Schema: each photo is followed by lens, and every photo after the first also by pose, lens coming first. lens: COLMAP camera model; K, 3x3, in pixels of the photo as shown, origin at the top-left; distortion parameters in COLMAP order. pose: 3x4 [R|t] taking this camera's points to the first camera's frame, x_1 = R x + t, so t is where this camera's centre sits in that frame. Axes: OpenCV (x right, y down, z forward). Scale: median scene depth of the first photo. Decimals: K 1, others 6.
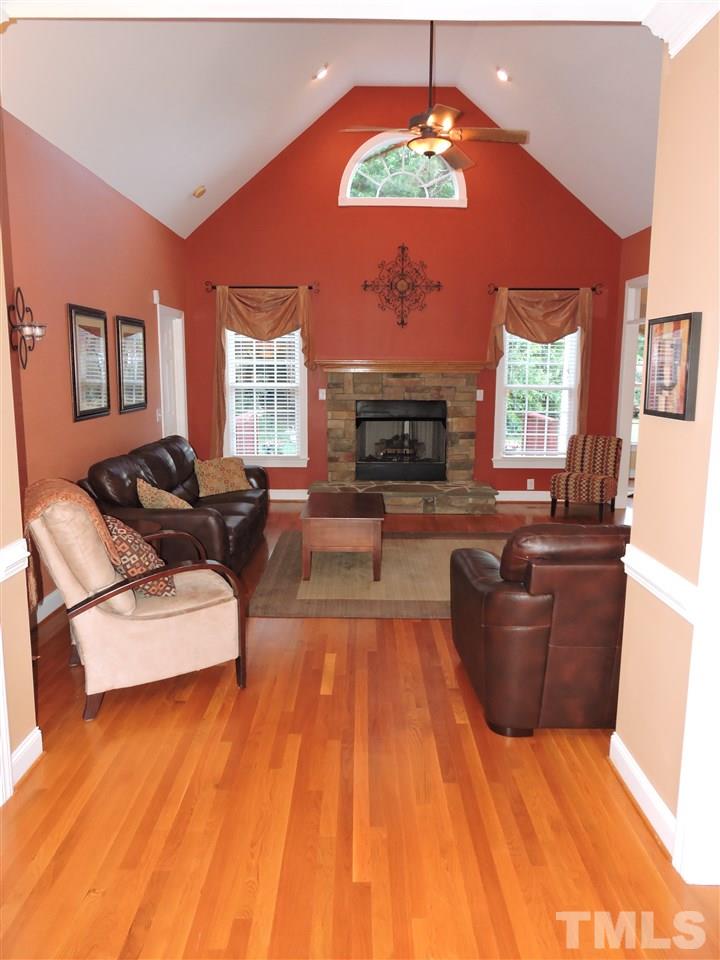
lens RADIAL K [[683.2, 0, 366.9], [0, 683.2, 478.6], [0, 0, 1]] dist [-0.006267, 0.003277]
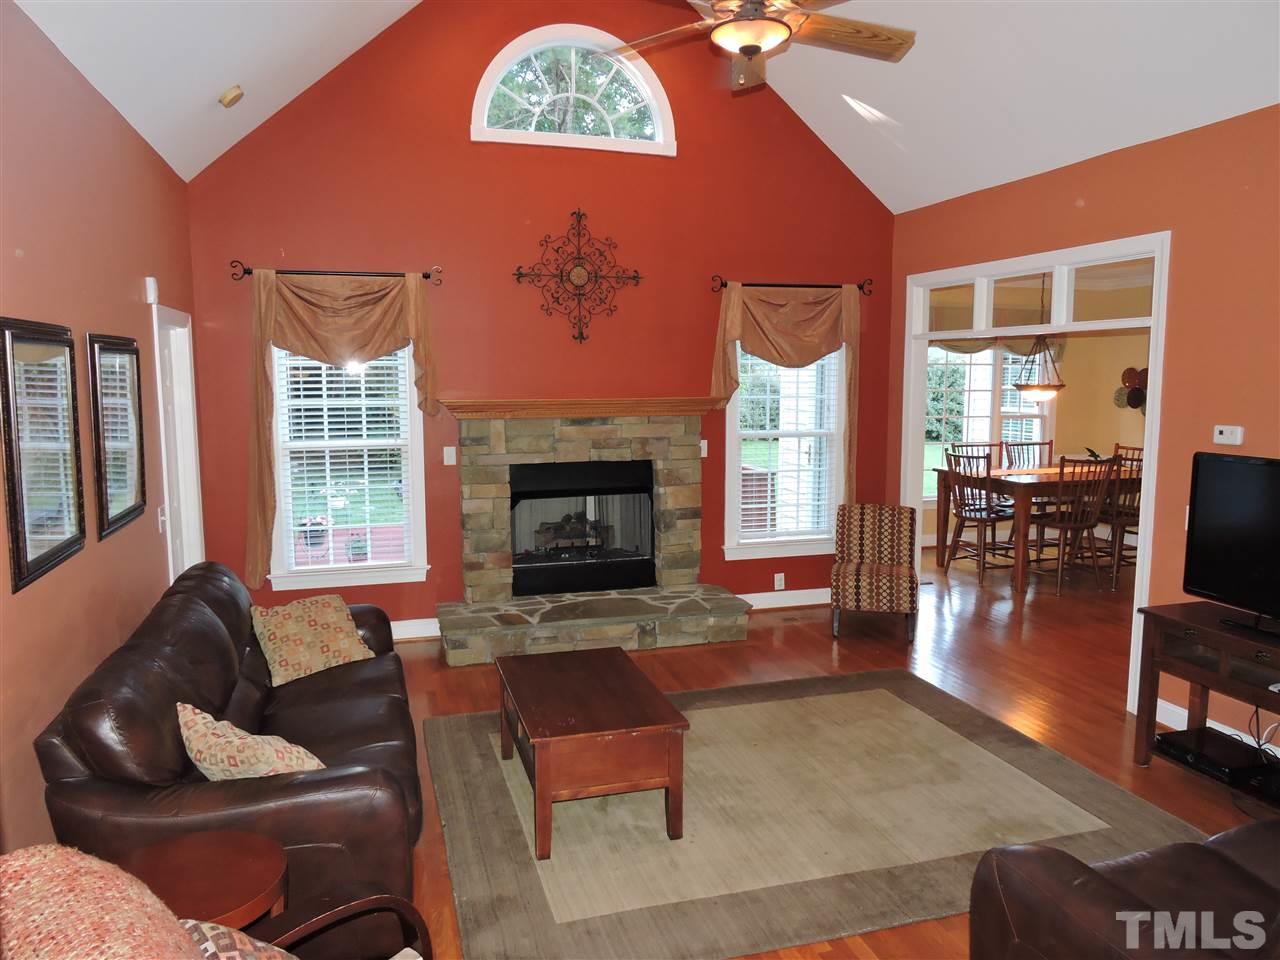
lens RADIAL K [[910.9, 0, 652.5], [0, 910.9, 477.6], [0, 0, 1]] dist [-0.006267, 0.003277]
pose [[0.957276, -0.041073, 0.286243, -0.126097], [0.054002, 0.997839, -0.037419, -0.067430], [-0.284087, 0.051278, 0.957426, 0.207485]]
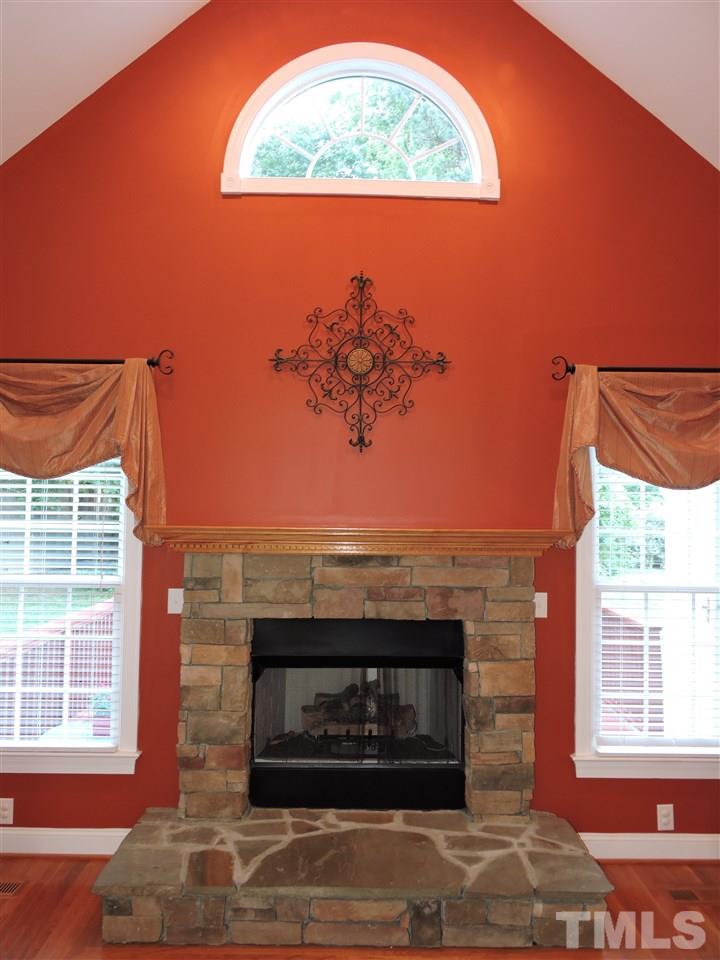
lens RADIAL K [[683.2, 0, 363.2], [0, 683.2, 480.4], [0, 0, 1]] dist [-0.006267, 0.003277]
pose [[0.999963, 0.006648, 0.005483, 0.051602], [-0.005413, 0.979677, -0.200507, -0.114848], [-0.006704, 0.200470, 0.979677, 0.572991]]
